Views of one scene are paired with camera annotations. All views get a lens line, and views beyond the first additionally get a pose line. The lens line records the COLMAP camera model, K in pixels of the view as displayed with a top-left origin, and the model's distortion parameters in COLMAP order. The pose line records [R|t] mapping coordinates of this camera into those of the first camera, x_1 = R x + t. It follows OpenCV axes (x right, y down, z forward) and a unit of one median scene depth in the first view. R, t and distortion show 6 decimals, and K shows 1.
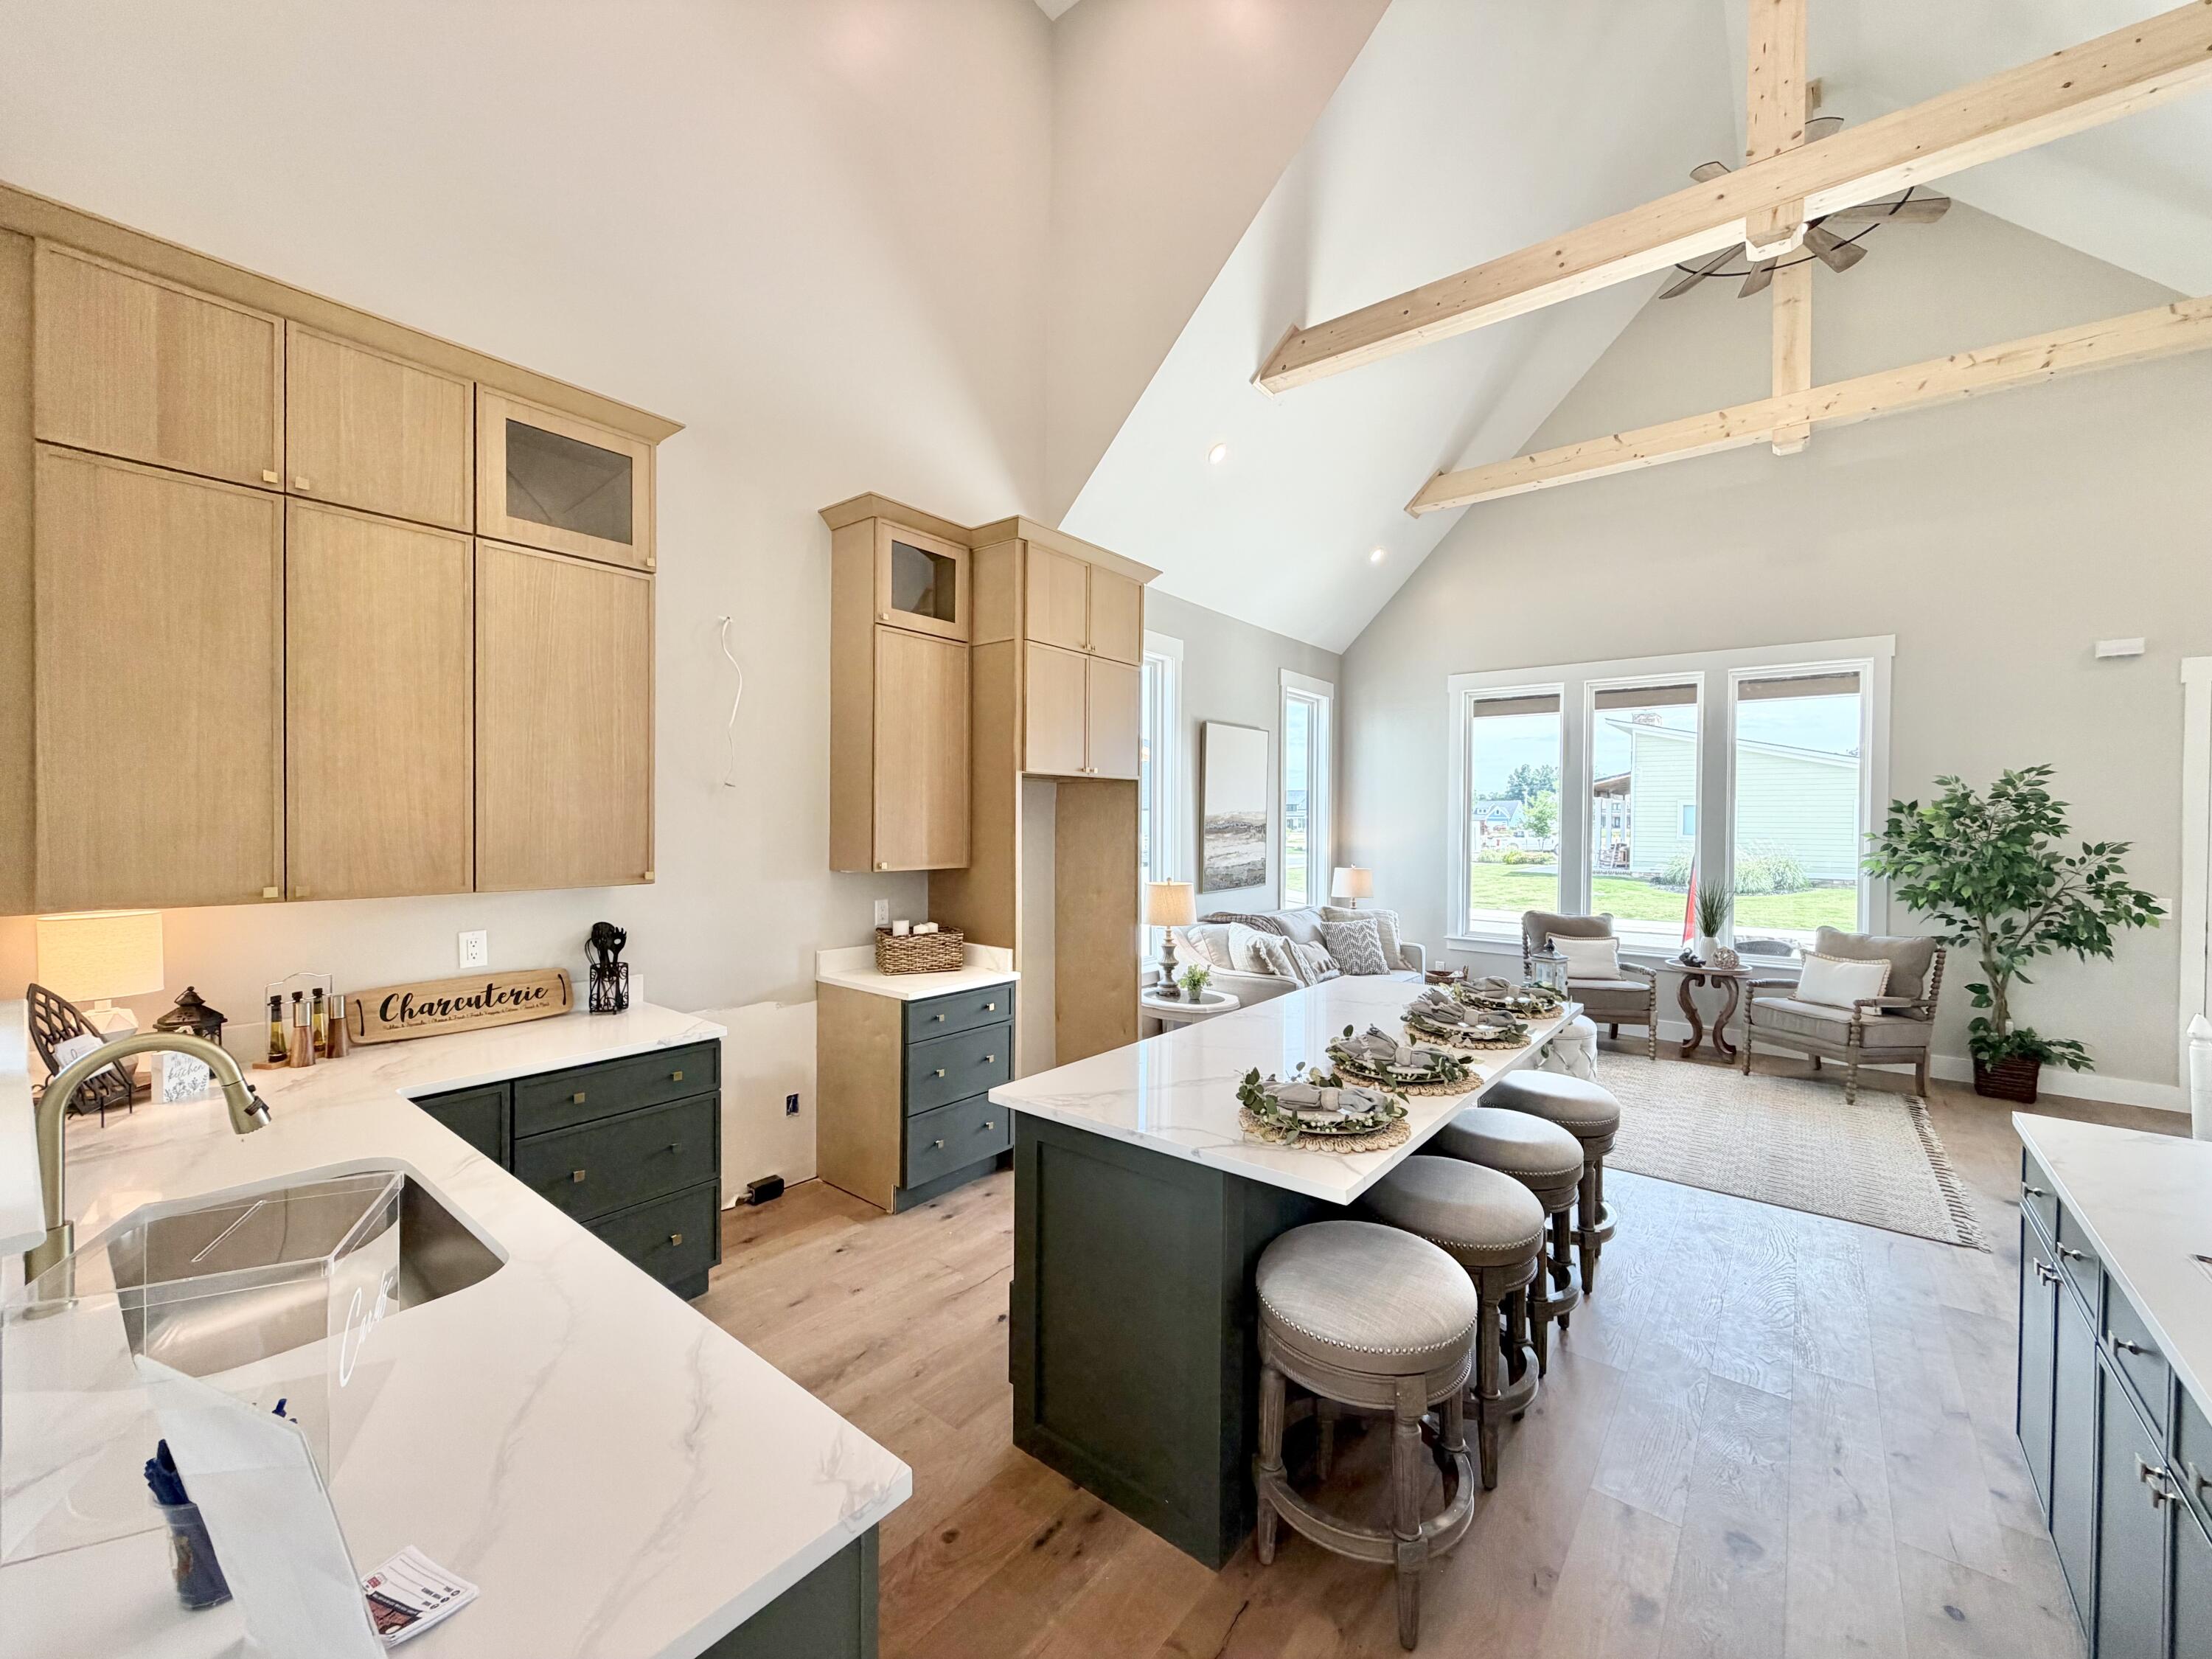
lens RADIAL K [[879.1, 0, 1100.1], [0, 879.1, 830.4], [0, 0, 1]] dist [-0.000002, -0.000599]
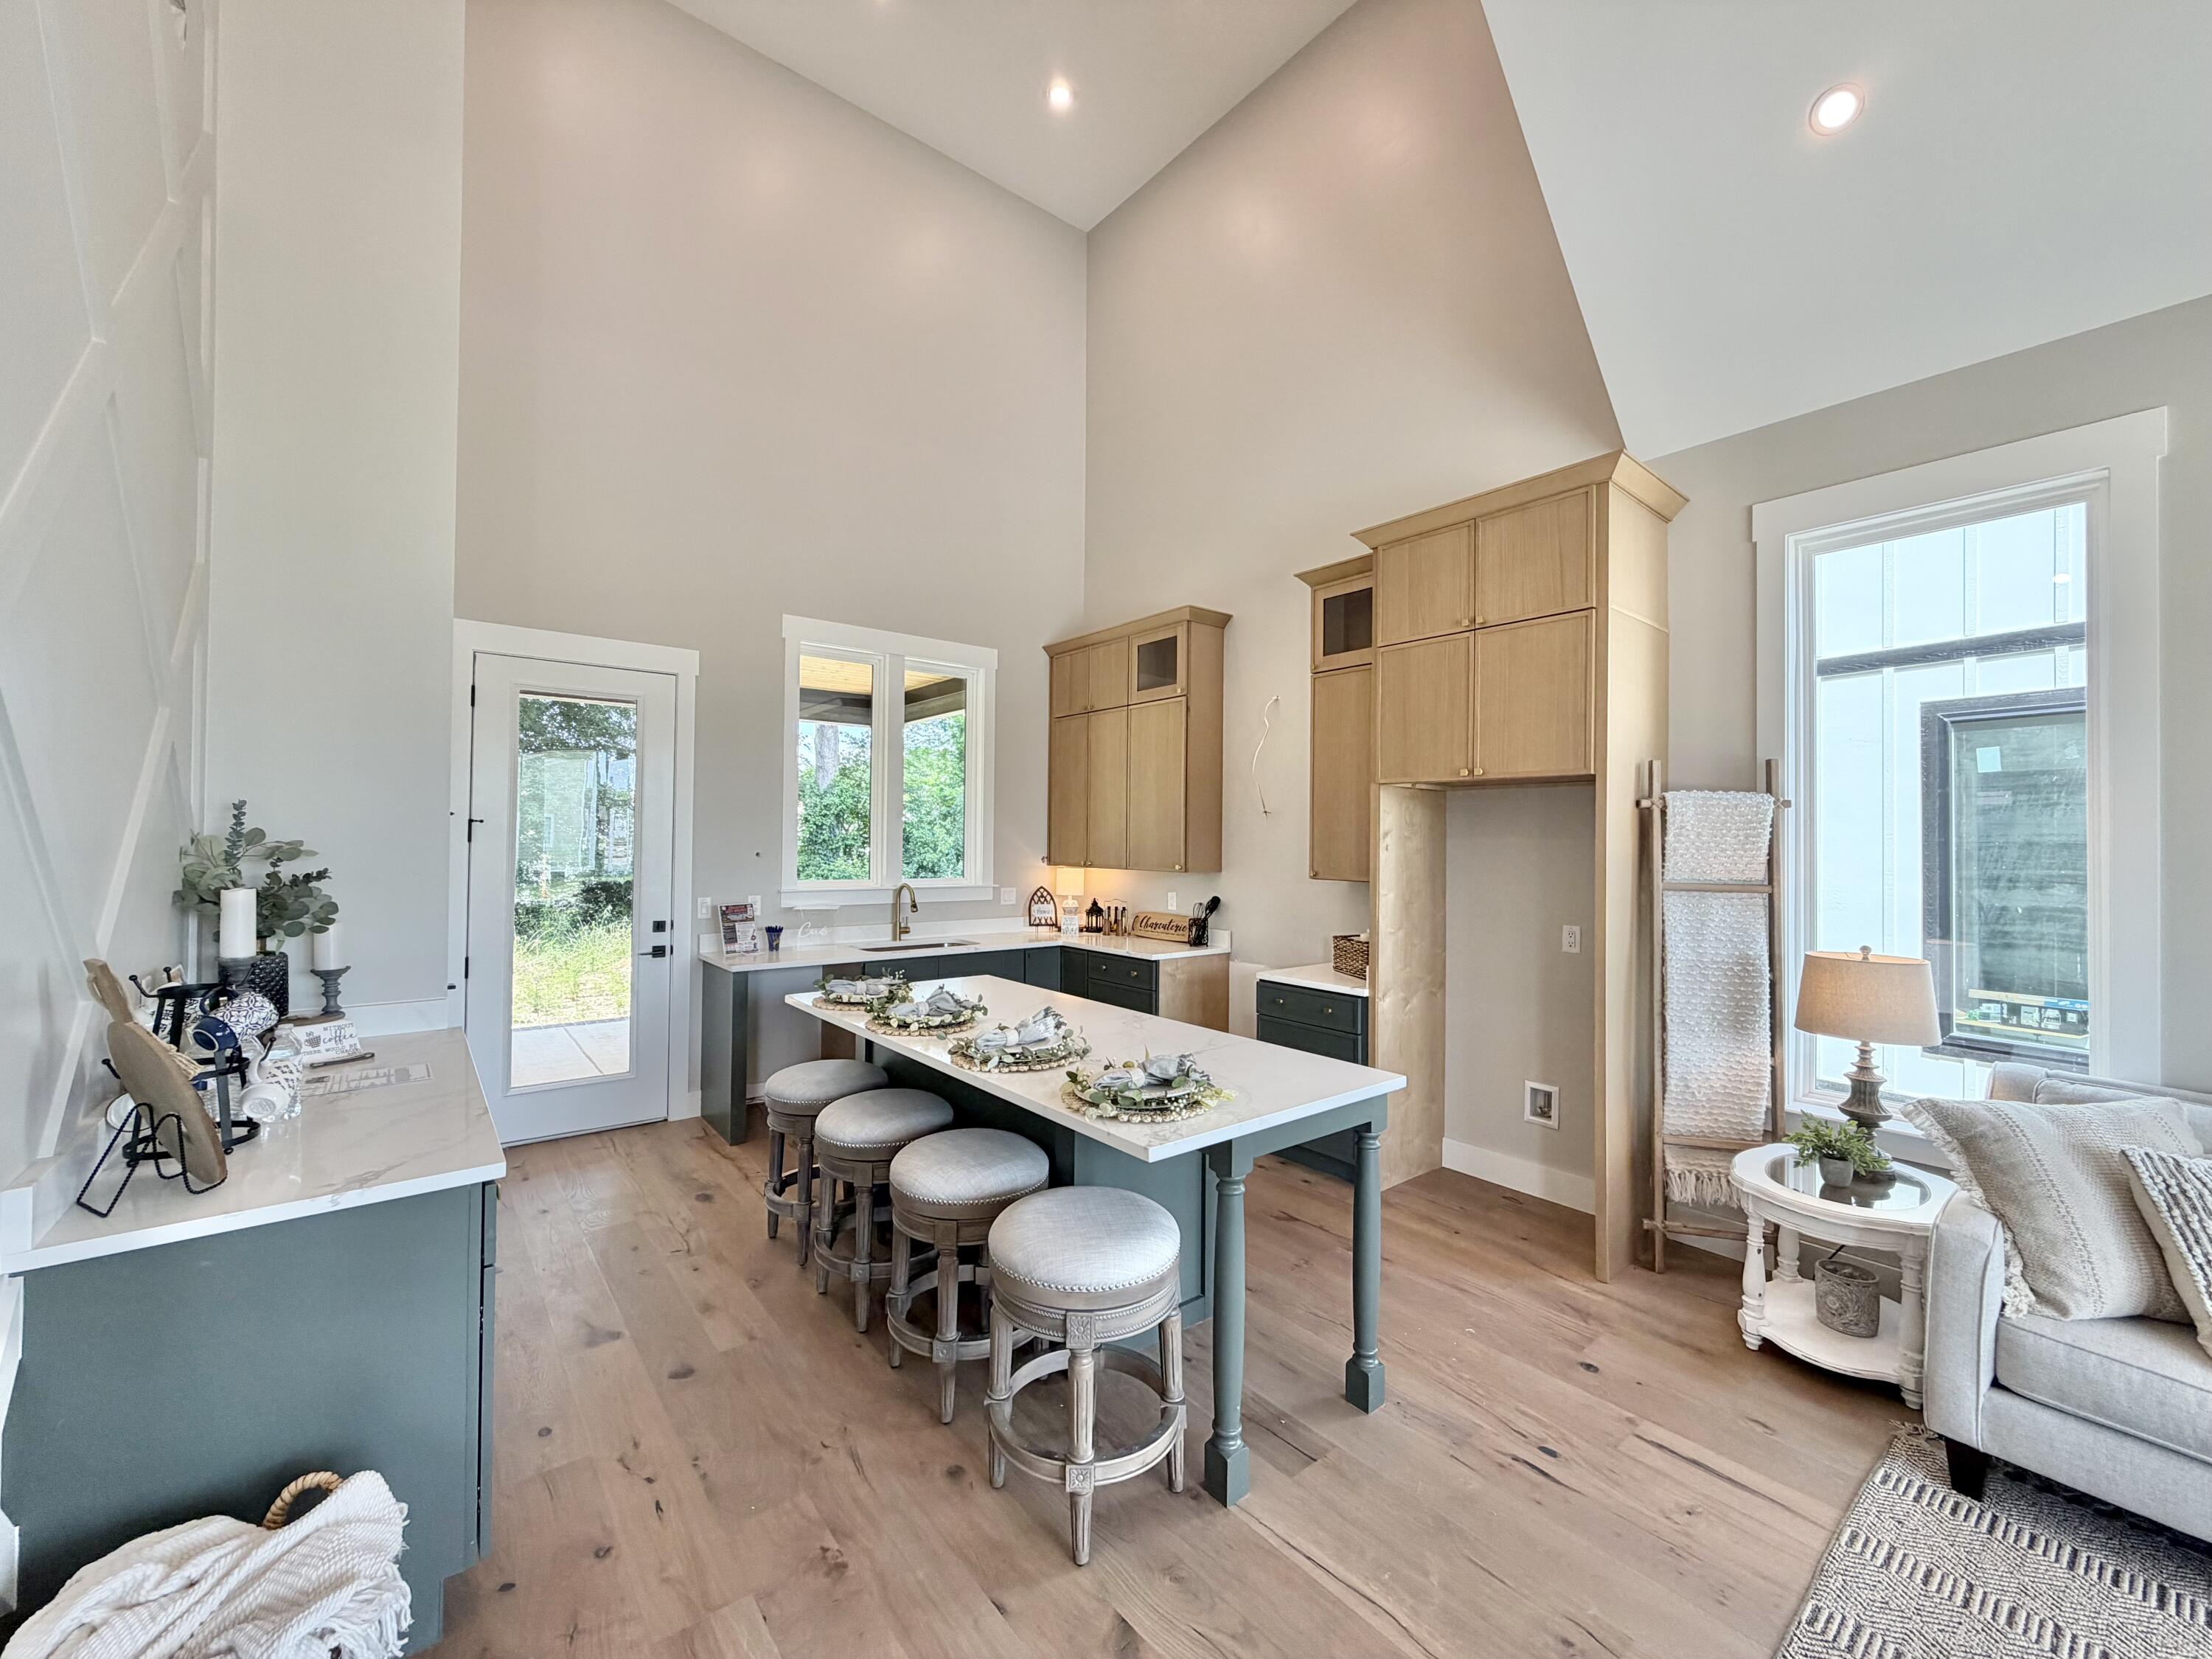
lens RADIAL K [[879.1, 0, 1100.1], [0, 879.1, 830.4], [0, 0, 1]] dist [-0.000002, -0.000599]
pose [[-0.219149, -0.023701, -0.975403, 0.713584], [-0.026990, 0.999470, -0.018222, 0.007847], [0.975318, 0.022333, -0.219673, 0.707418]]
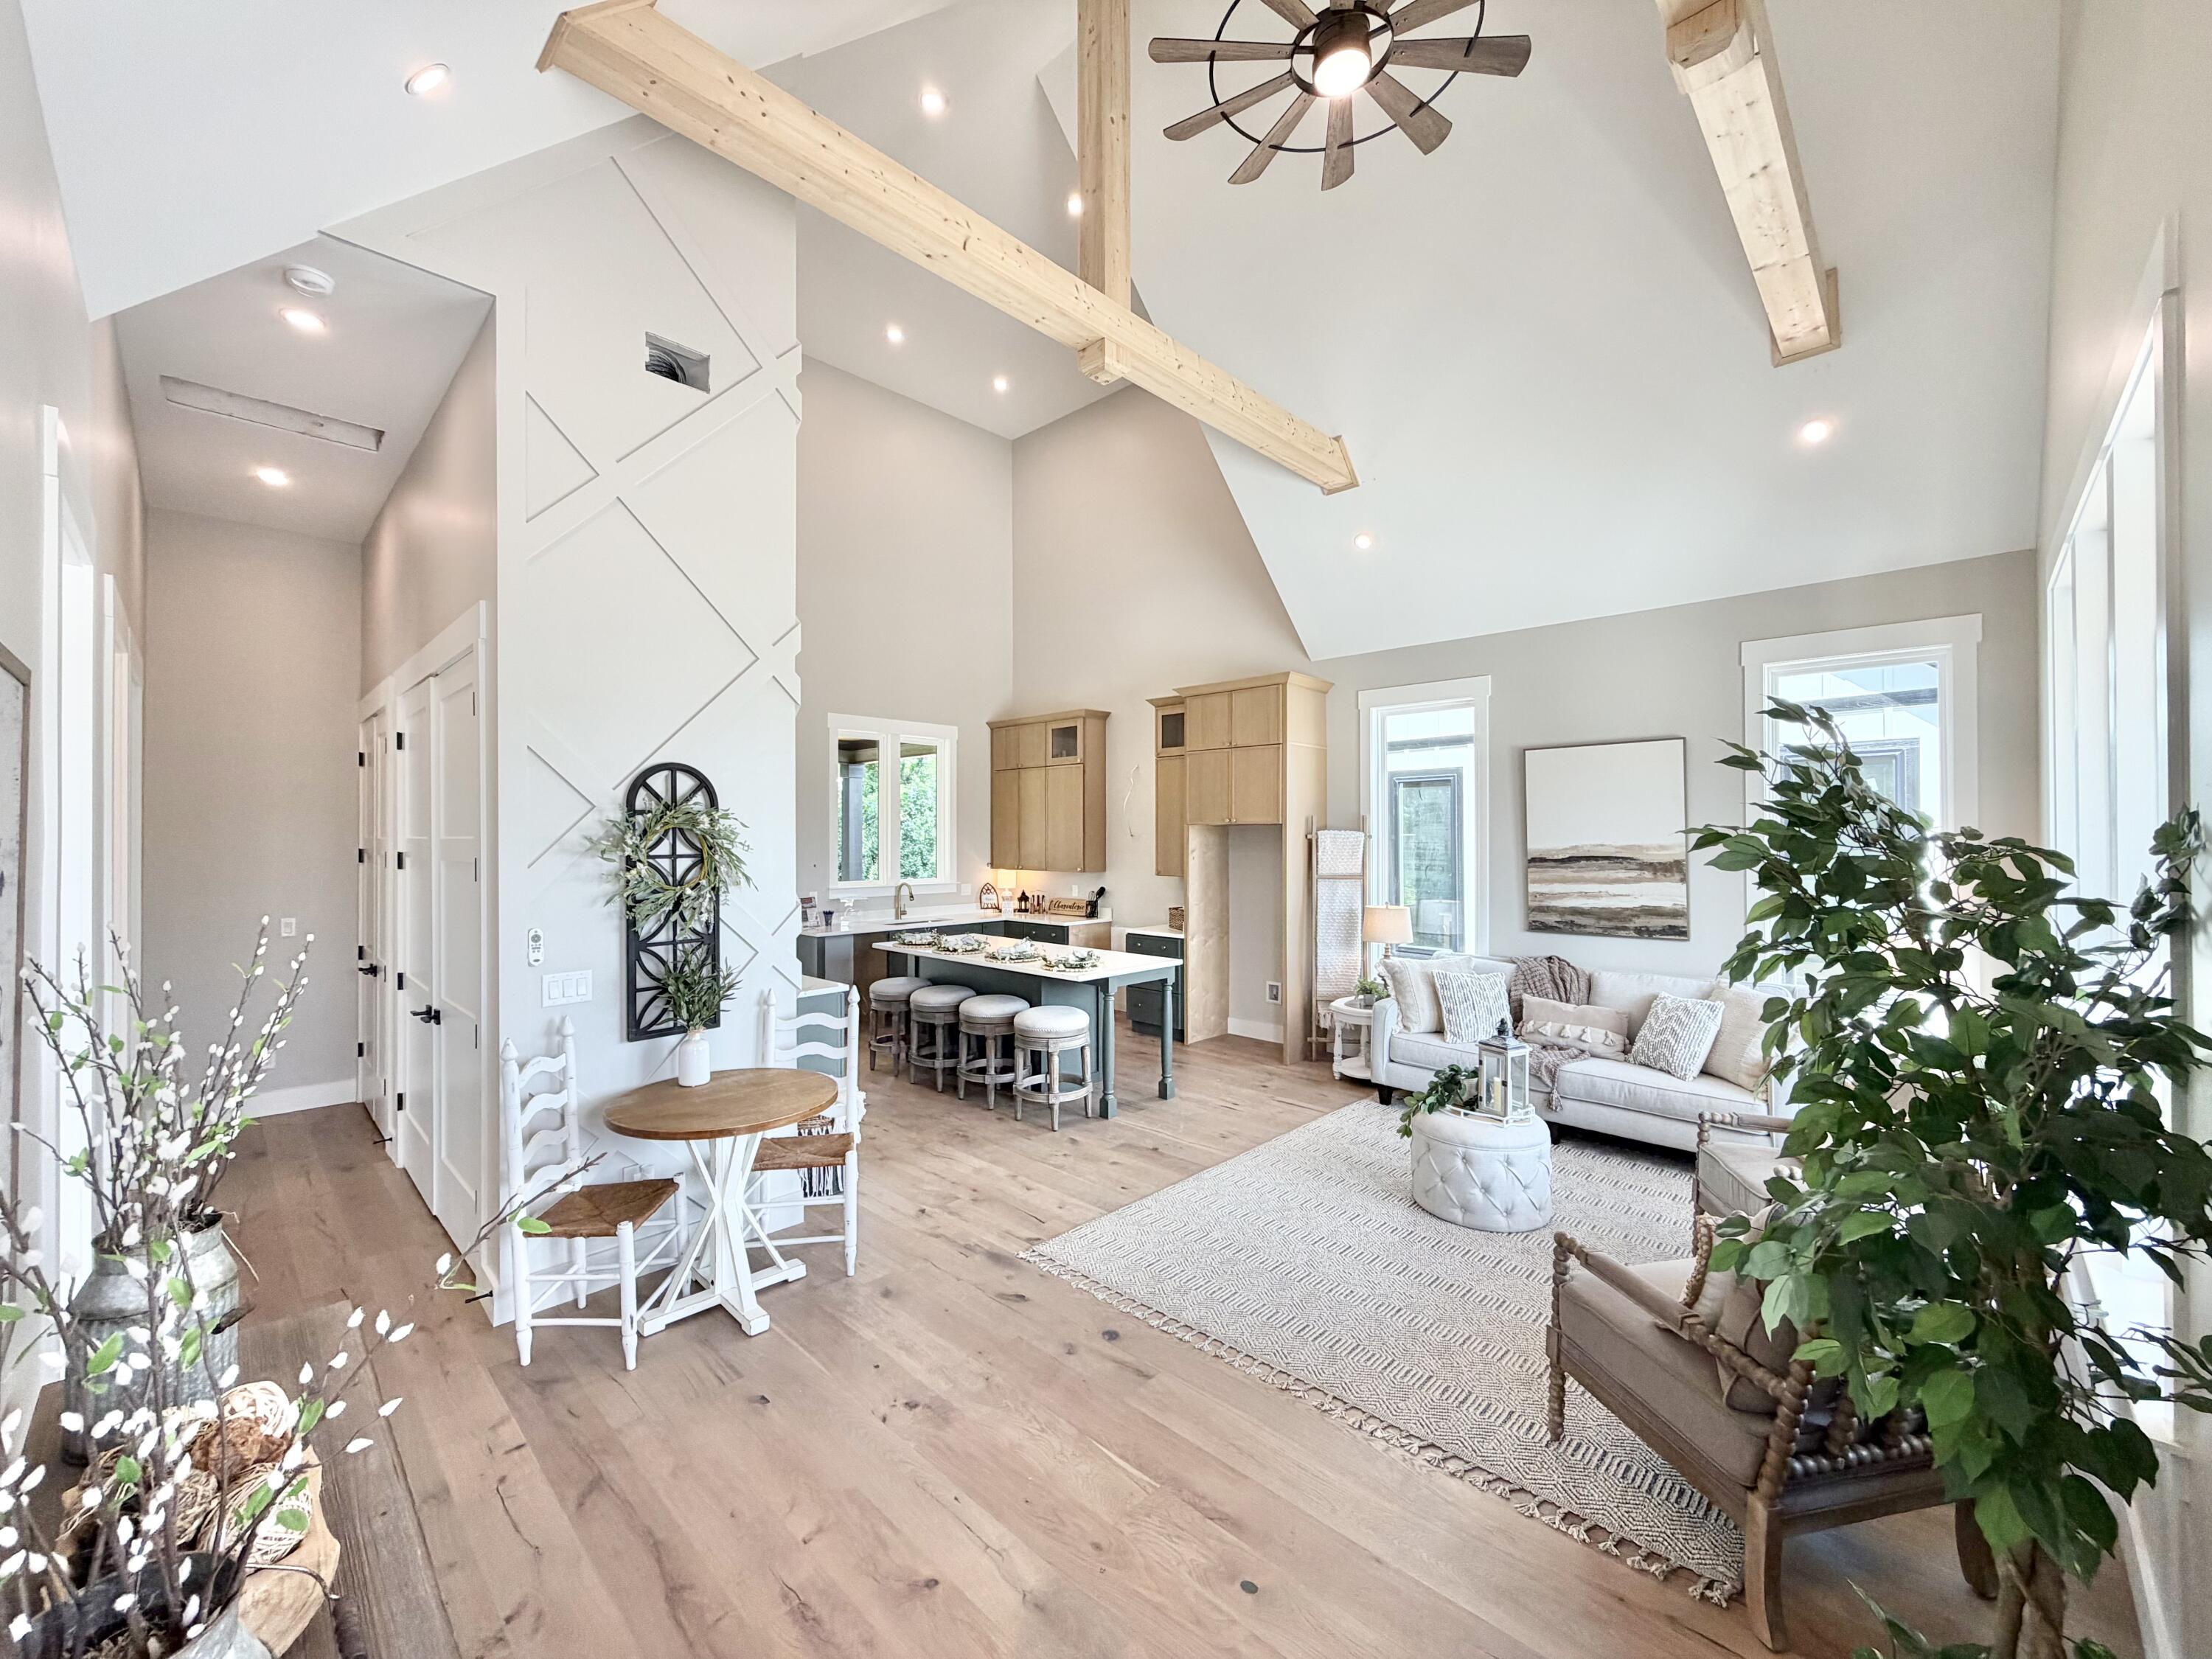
lens RADIAL K [[879.1, 0, 1100.1], [0, 879.1, 830.4], [0, 0, 1]] dist [-0.000002, -0.000599]
pose [[-0.093387, -0.015665, -0.995507, 1.338399], [-0.013952, 0.999799, -0.014424, -0.020262], [0.995532, 0.012542, -0.093587, 0.765413]]
